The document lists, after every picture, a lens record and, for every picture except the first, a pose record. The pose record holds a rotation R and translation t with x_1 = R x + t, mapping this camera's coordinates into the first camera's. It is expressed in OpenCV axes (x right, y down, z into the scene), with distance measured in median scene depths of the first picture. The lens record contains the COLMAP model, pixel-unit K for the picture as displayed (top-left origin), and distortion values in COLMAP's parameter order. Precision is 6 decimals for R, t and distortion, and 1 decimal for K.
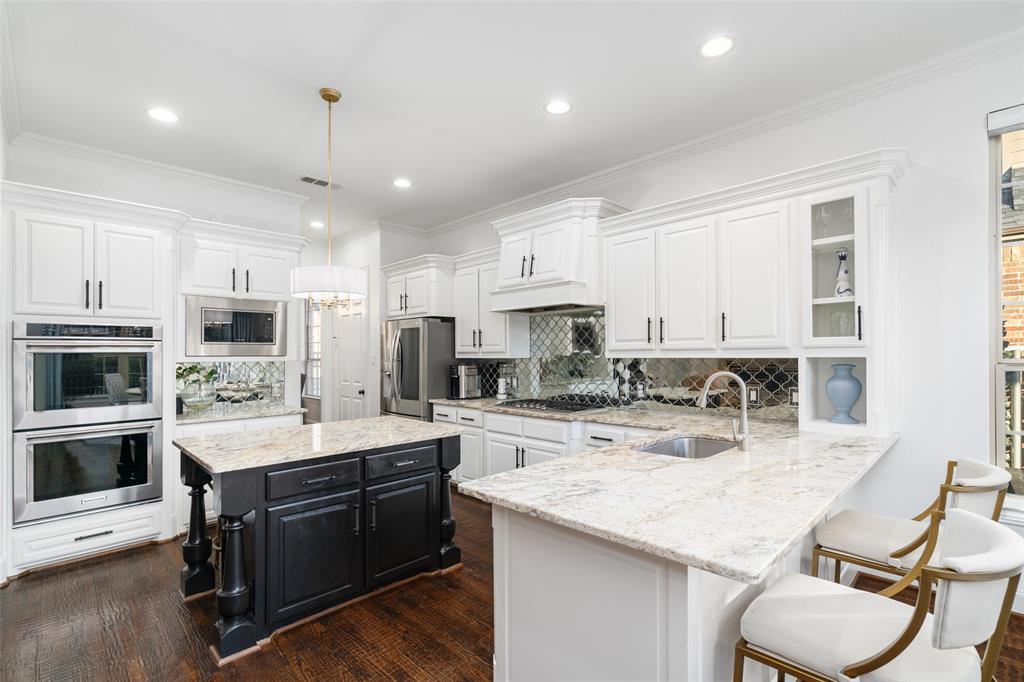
lens RADIAL K [[464.2, 0, 514.2], [0, 464.2, 347.2], [0, 0, 1]] dist [0.000941, 0.000208]
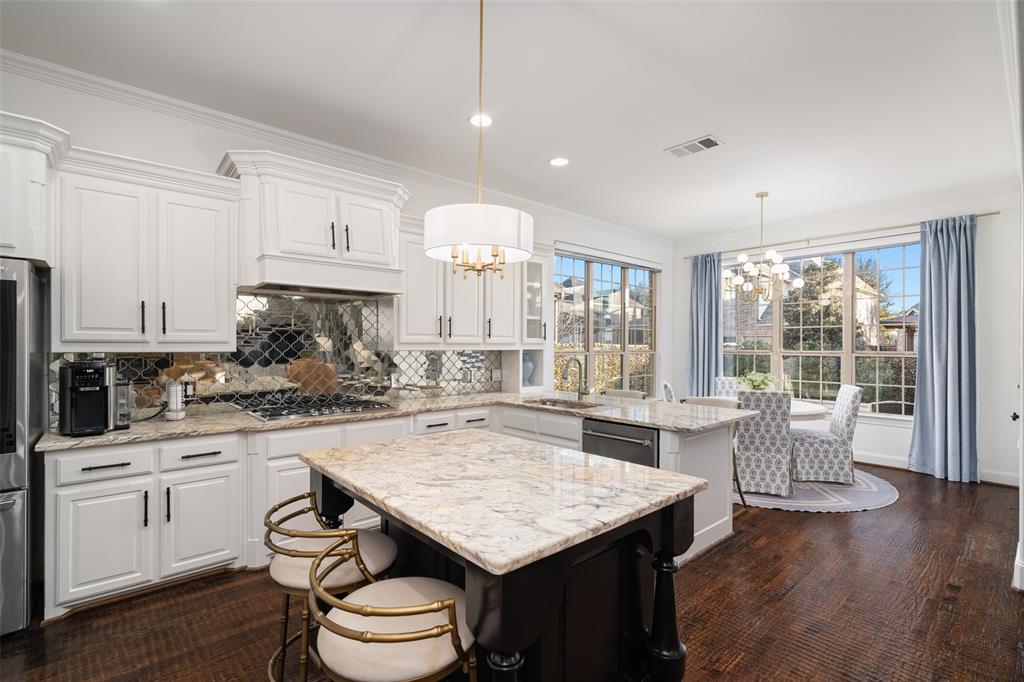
lens RADIAL K [[464.2, 0, 514.3], [0, 464.2, 346.8], [0, 0, 1]] dist [0.000941, 0.000208]
pose [[0.060481, 0.010663, 0.998112, -0.715911], [-0.013891, 0.999855, -0.009839, 0.019092], [-0.998073, -0.013270, 0.060620, 0.616368]]
